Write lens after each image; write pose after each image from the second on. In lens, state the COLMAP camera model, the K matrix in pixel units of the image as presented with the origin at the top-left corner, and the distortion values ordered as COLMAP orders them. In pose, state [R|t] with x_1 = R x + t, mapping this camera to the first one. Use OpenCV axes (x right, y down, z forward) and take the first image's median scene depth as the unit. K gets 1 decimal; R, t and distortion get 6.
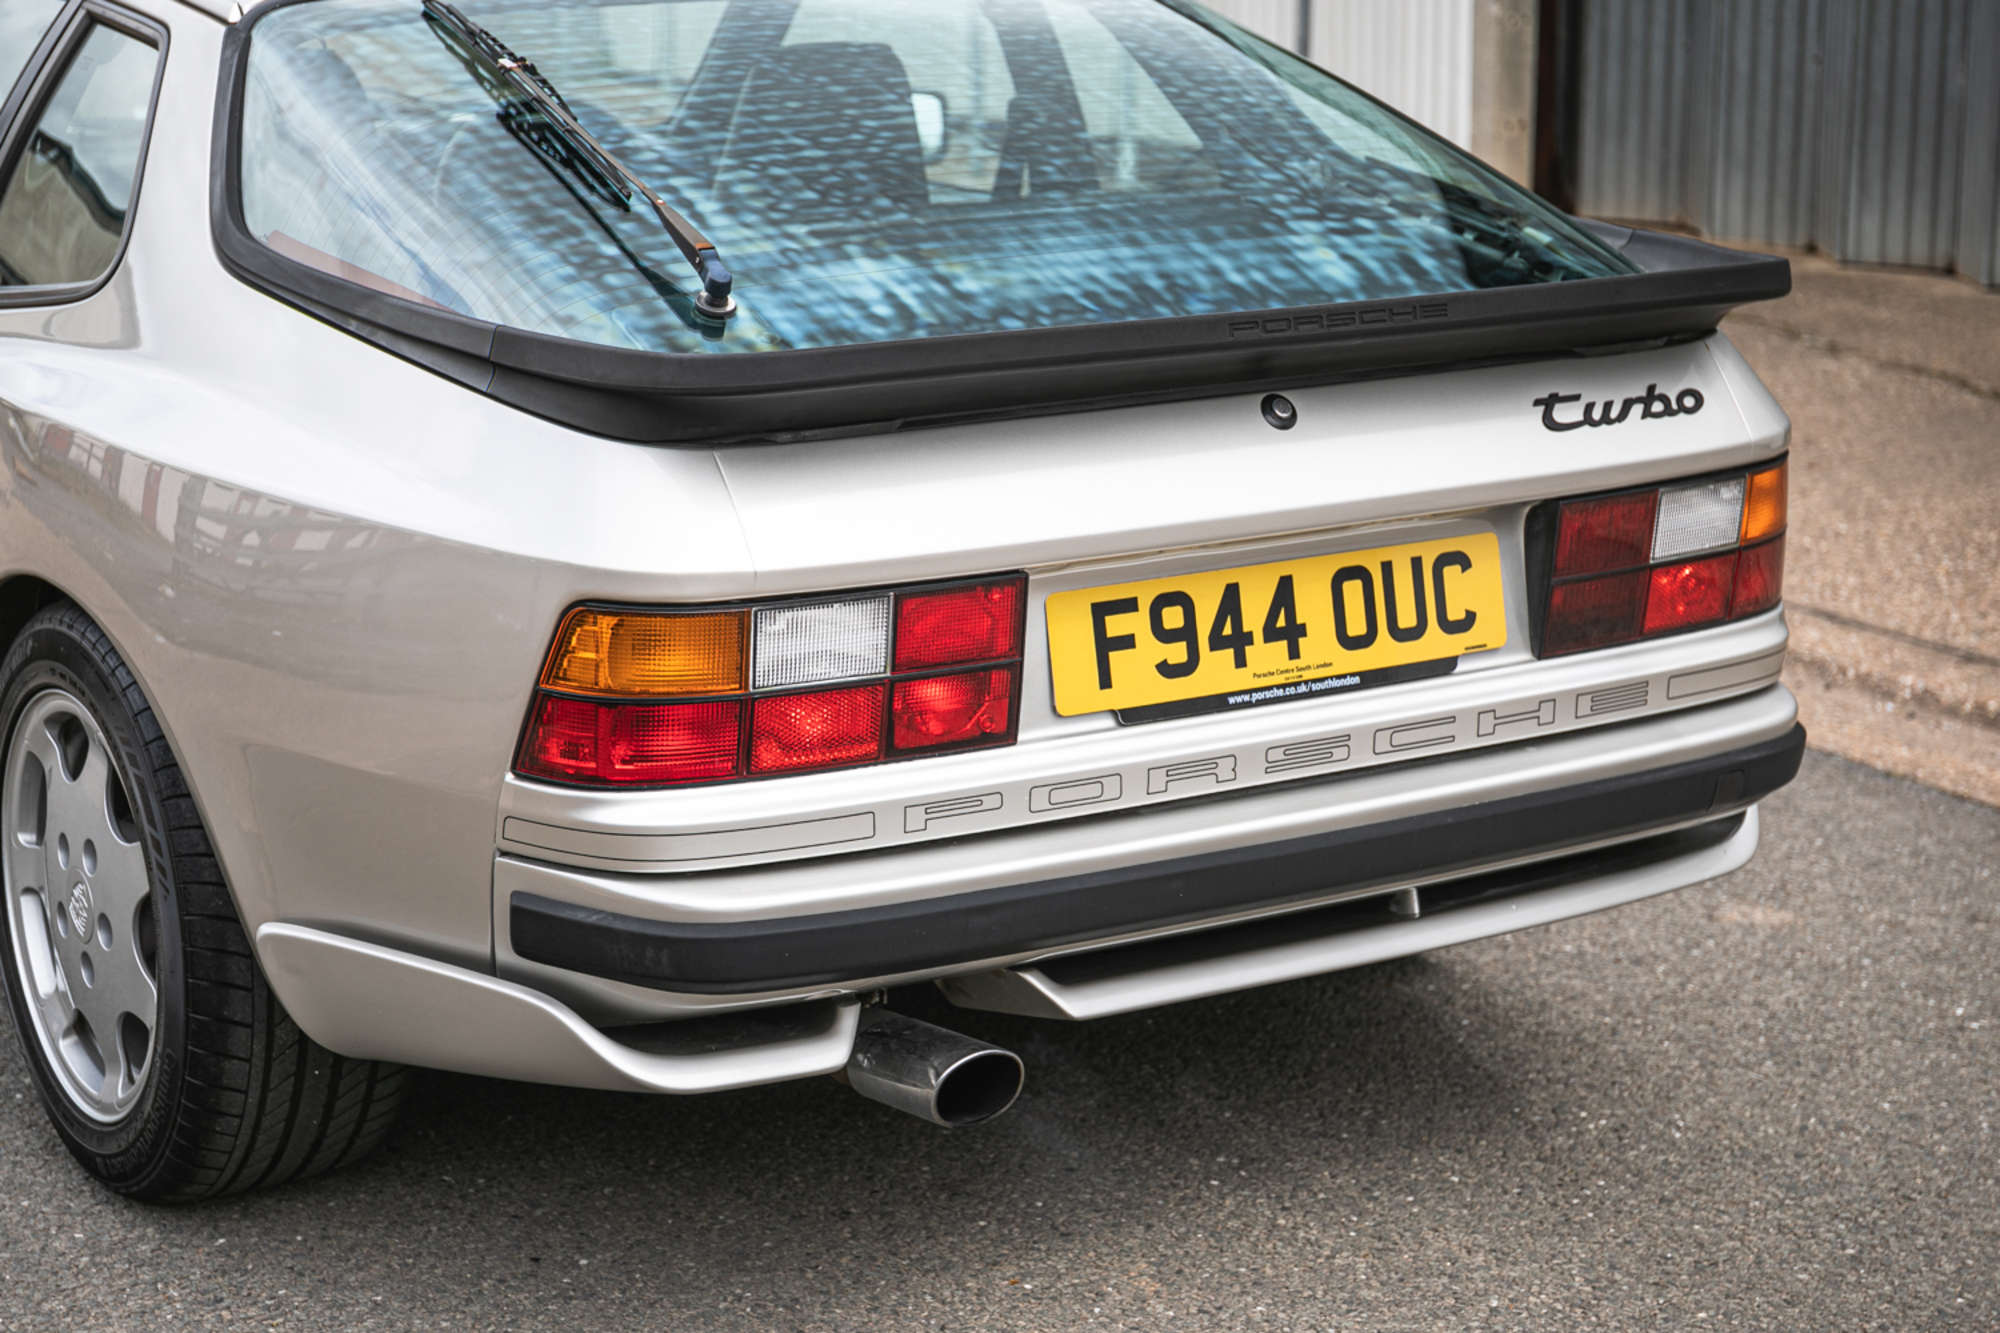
lens RADIAL K [[4051.2, 0, 1001.1], [0, 4051.2, 725.0], [0, 0, 1]] dist [0.096145, 0.291007]
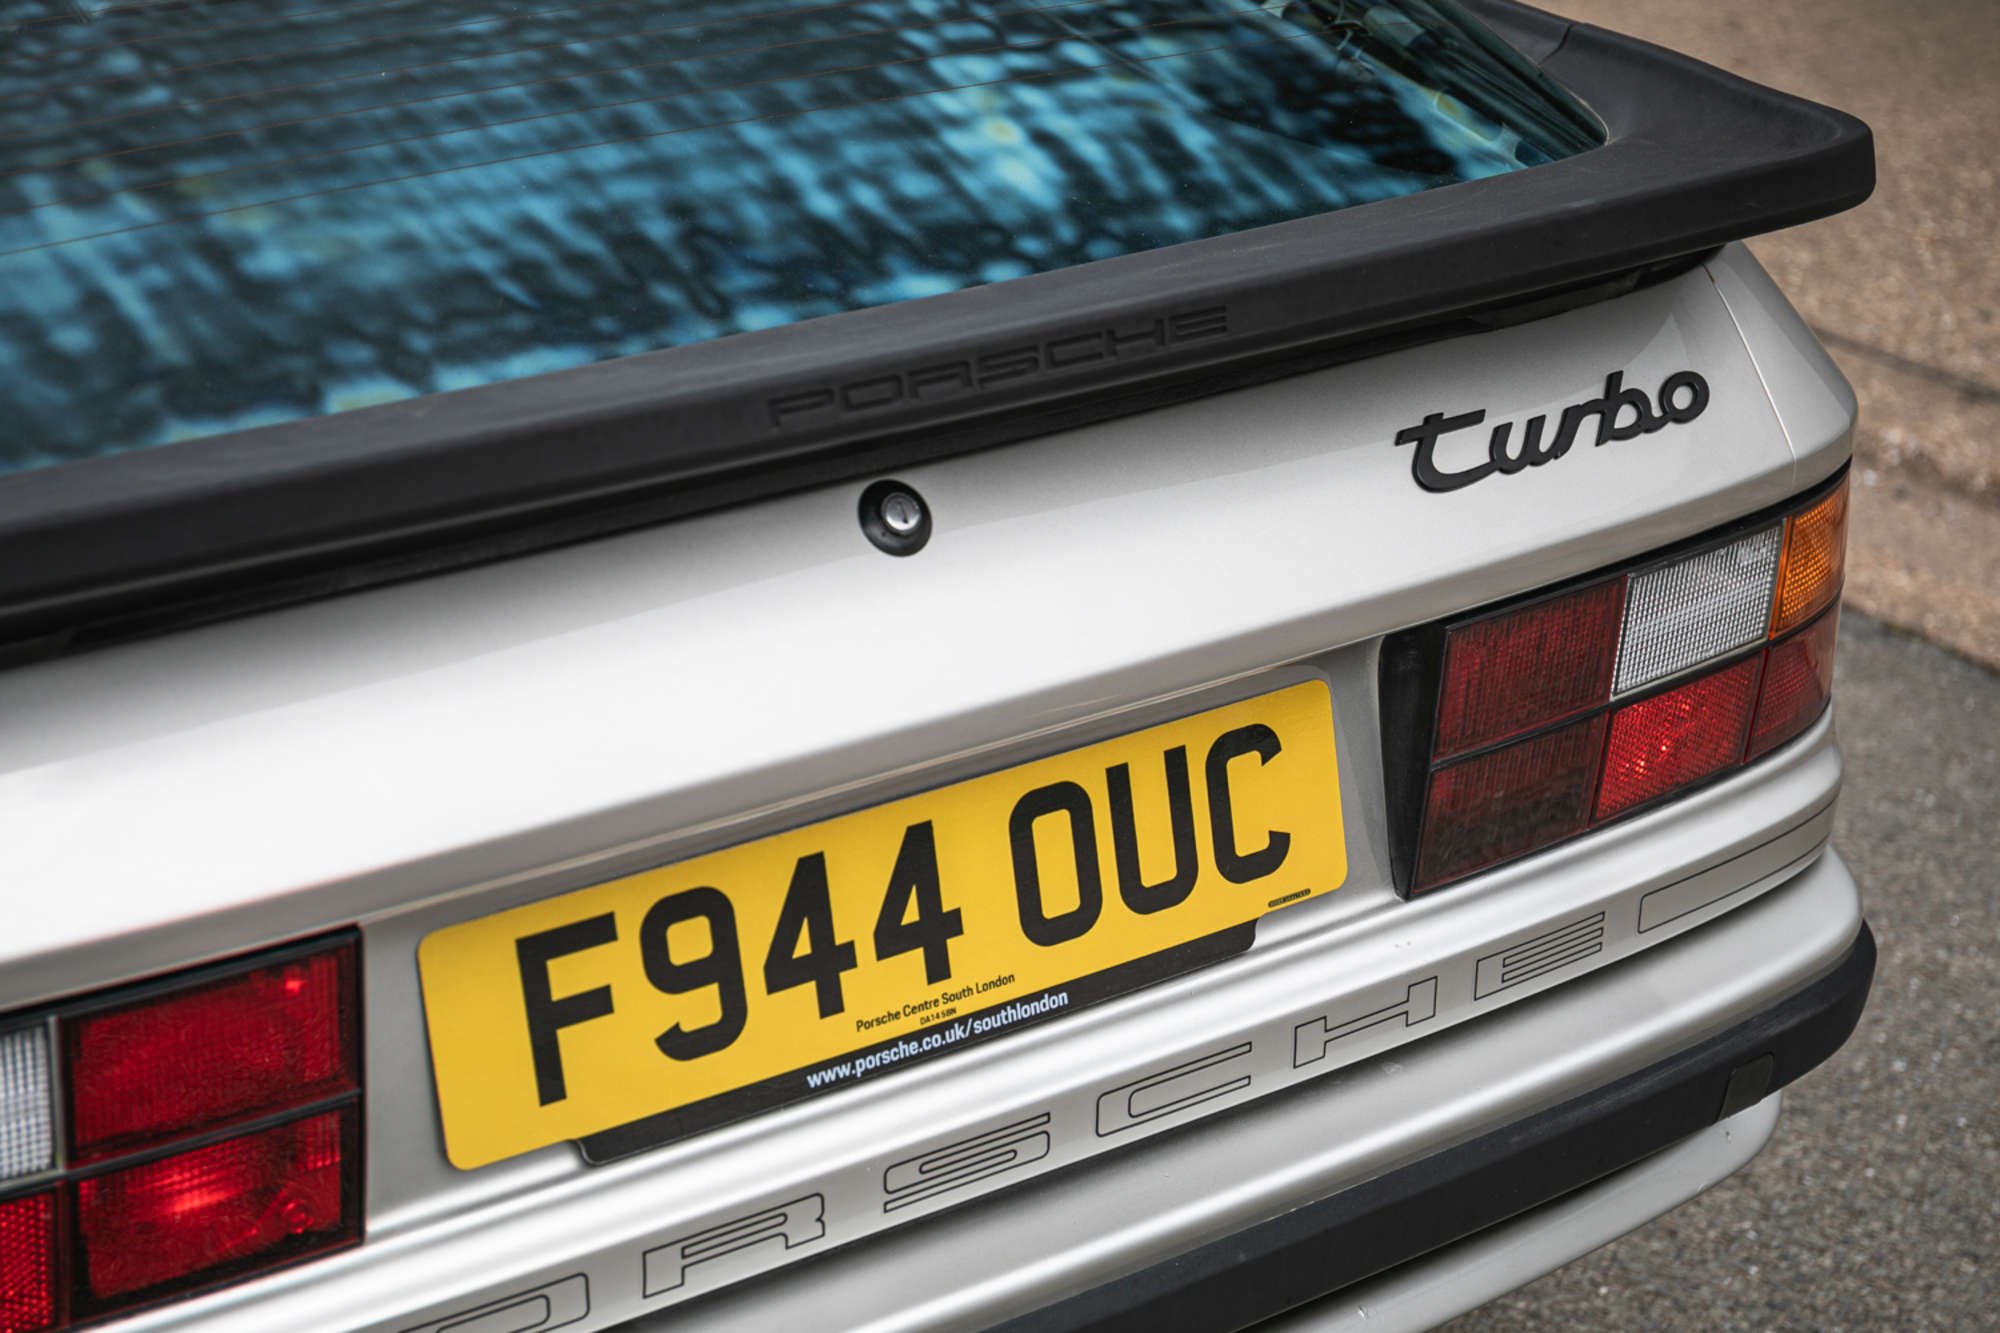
lens RADIAL K [[4245.4, 0, 1001.8], [0, 4245.4, 762.3], [0, 0, 1]] dist [0.079105, 0.561156]
pose [[0.998864, -0.021819, 0.042368, 0.055801], [0.015592, 0.989732, 0.142083, -0.115719], [-0.045033, -0.141261, 0.988948, 0.450798]]
